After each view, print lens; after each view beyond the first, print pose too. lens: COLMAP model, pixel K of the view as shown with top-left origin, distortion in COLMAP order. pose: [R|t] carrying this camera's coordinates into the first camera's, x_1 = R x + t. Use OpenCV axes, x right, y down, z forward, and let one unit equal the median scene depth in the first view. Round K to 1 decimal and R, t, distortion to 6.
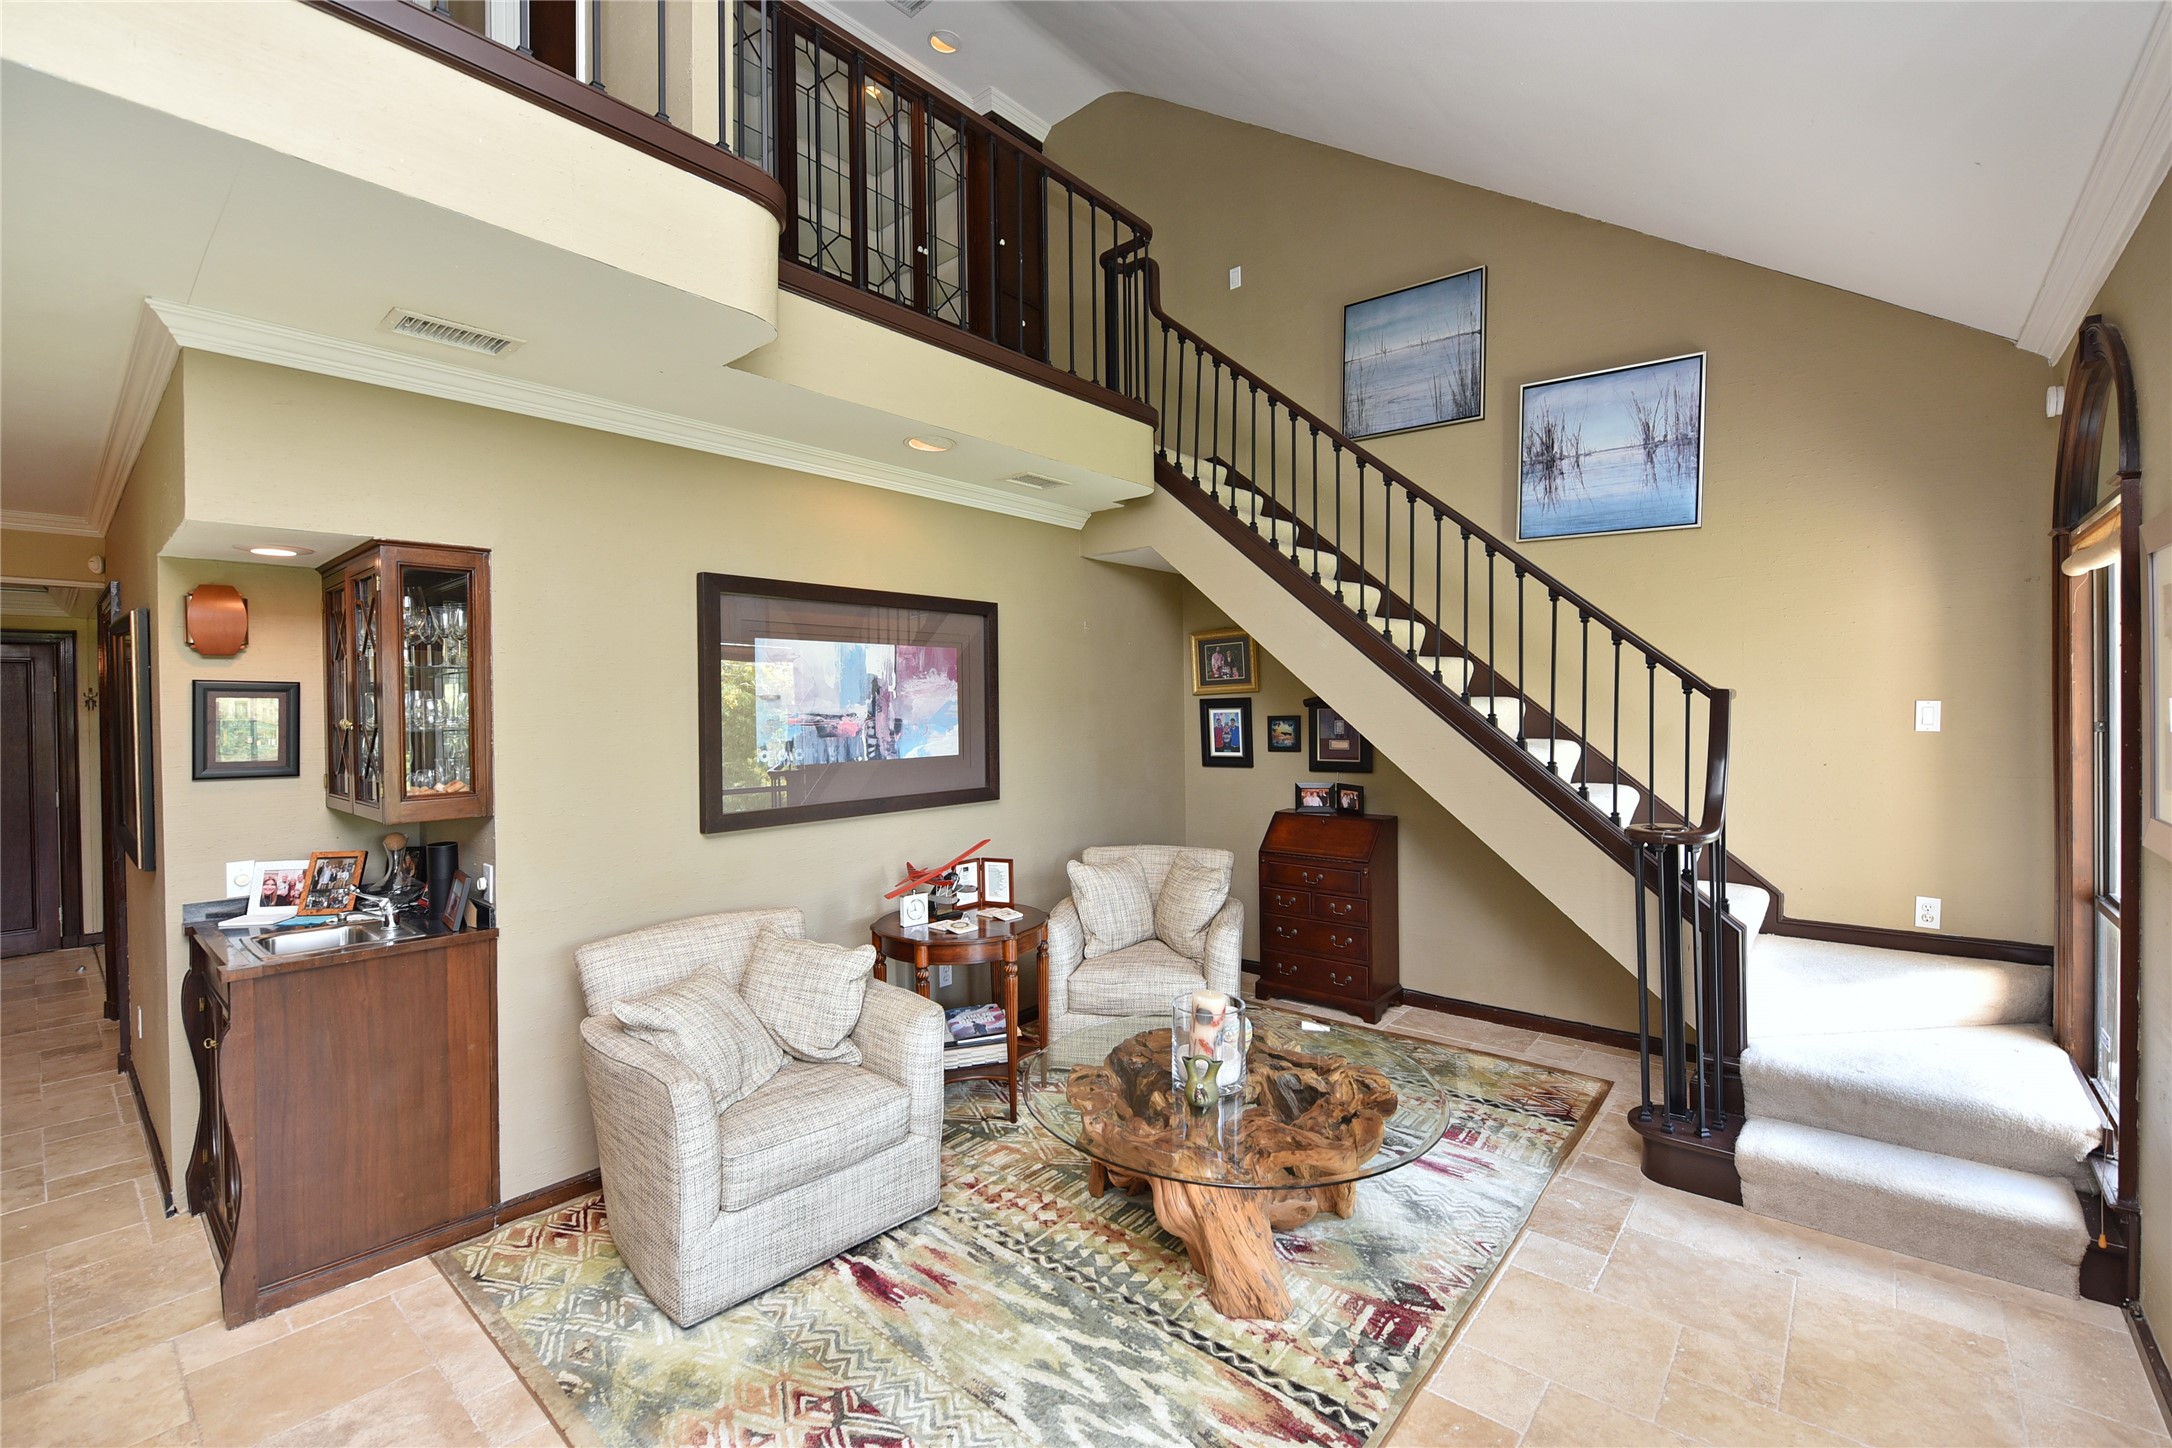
lens RADIAL K [[912.2, 0, 1079.4], [0, 912.2, 716.3], [0, 0, 1]] dist [0.001506, -0.000862]
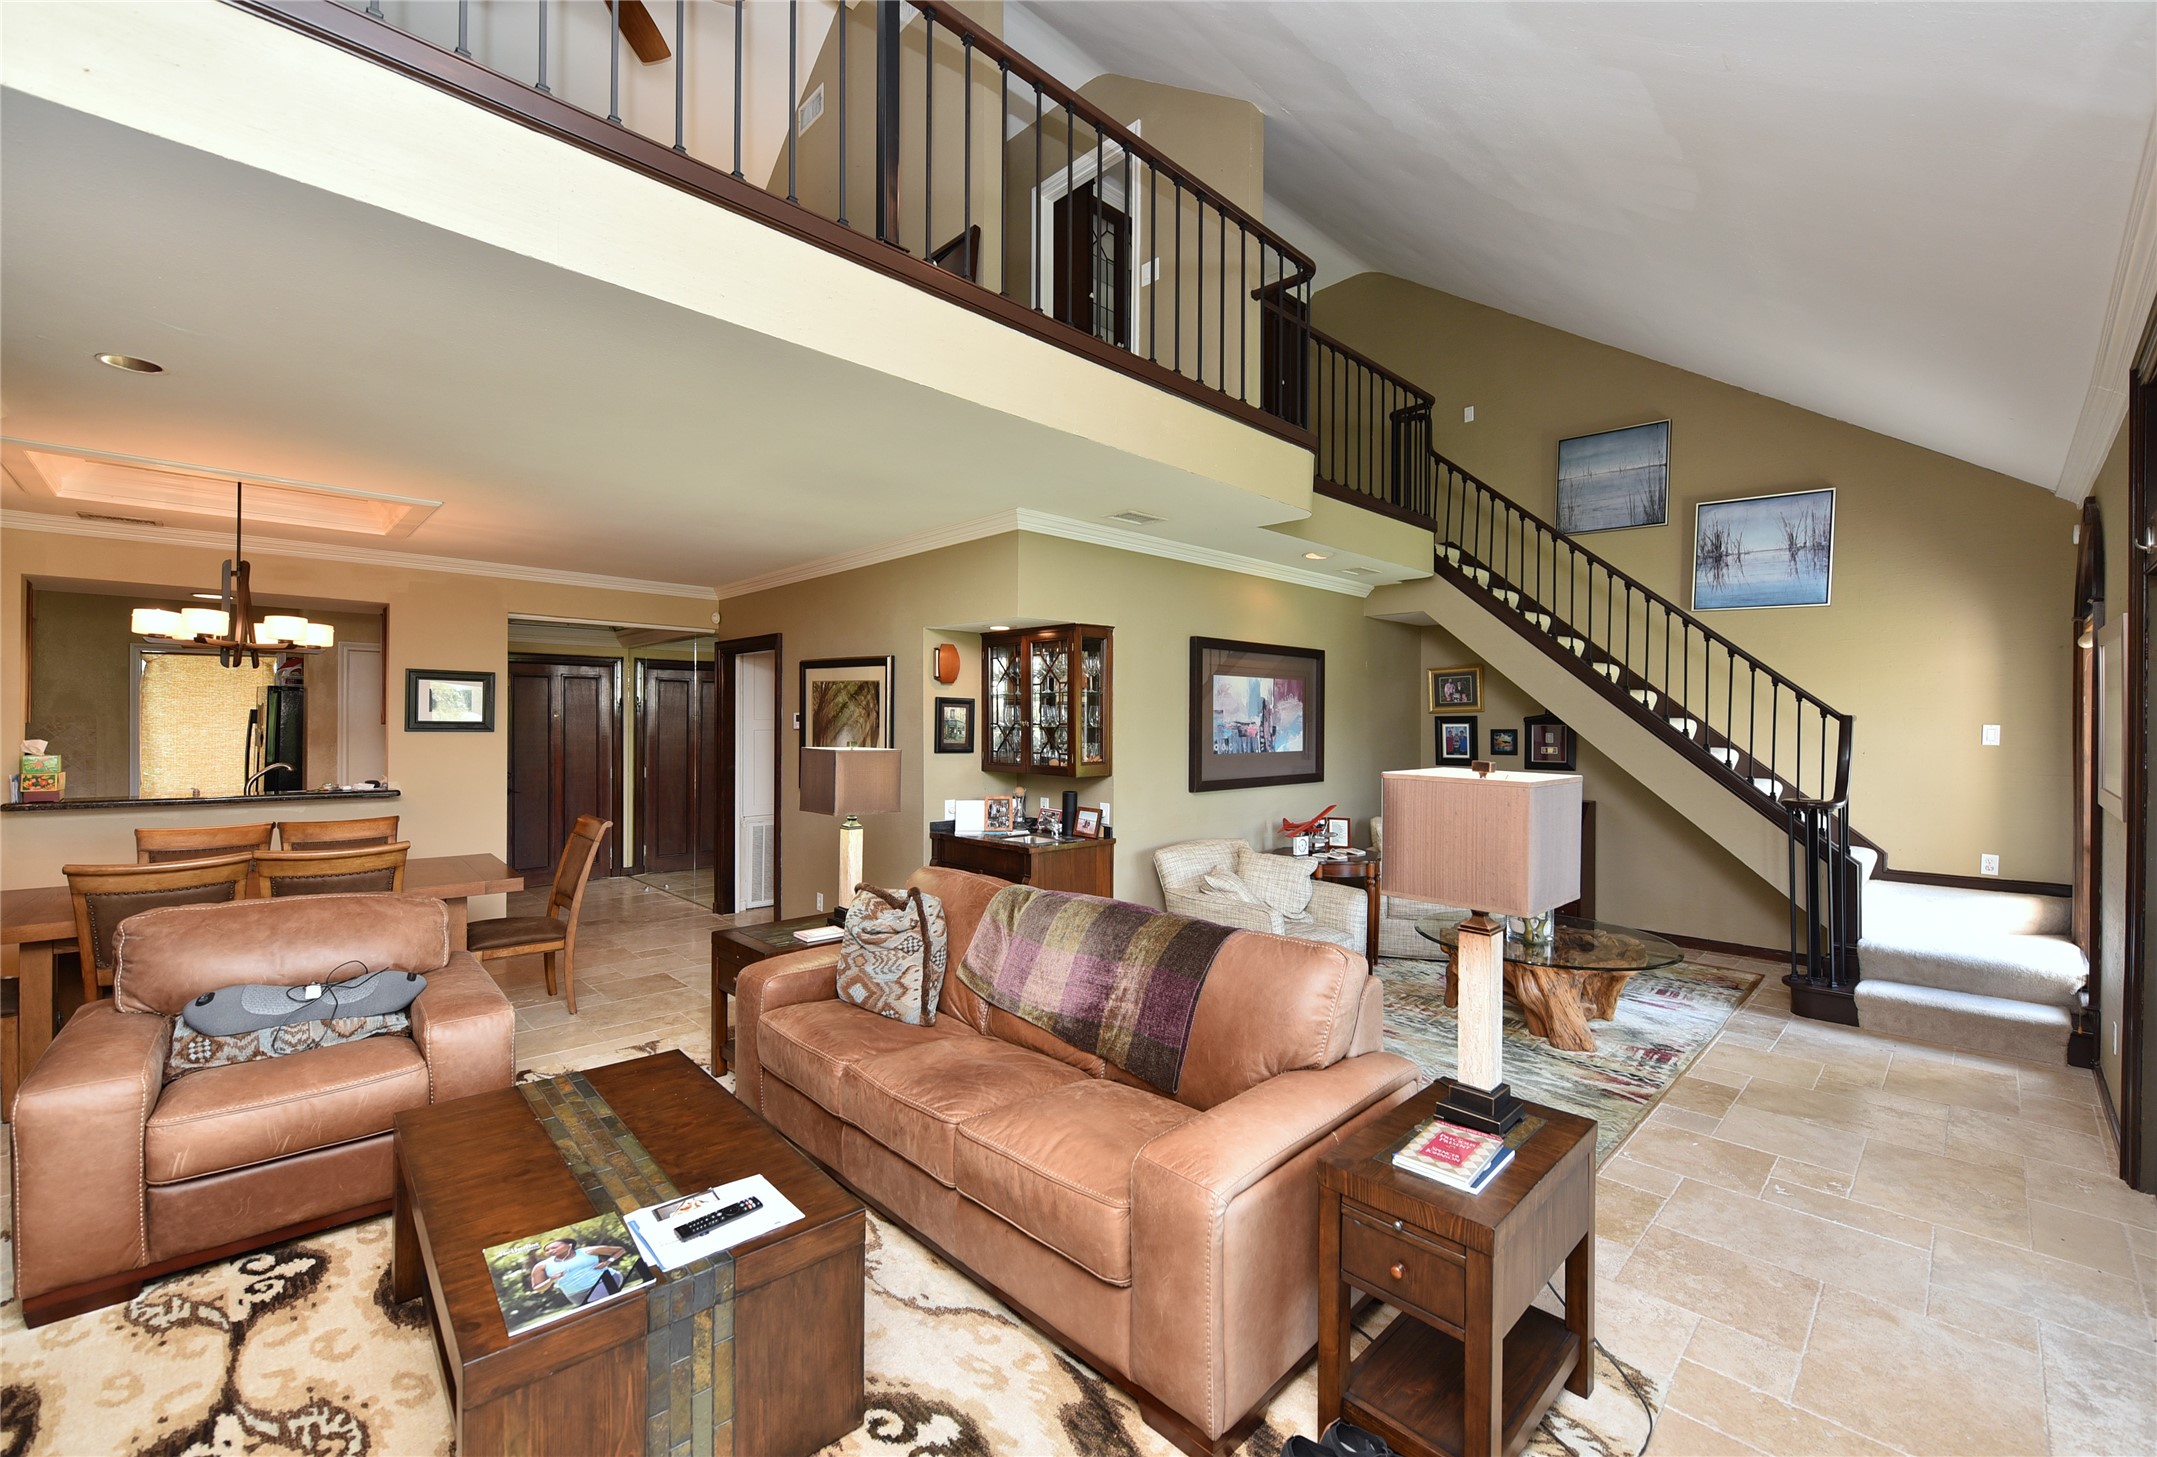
lens RADIAL K [[882.4, 0, 1081.4], [0, 882.4, 724.6], [0, 0, 1]] dist [0.001819, 0.000372]
pose [[0.996311, 0.016202, -0.084276, -0.448322], [-0.016745, 0.999843, -0.005732, 0.015908], [0.084170, 0.007122, 0.996426, -0.585306]]
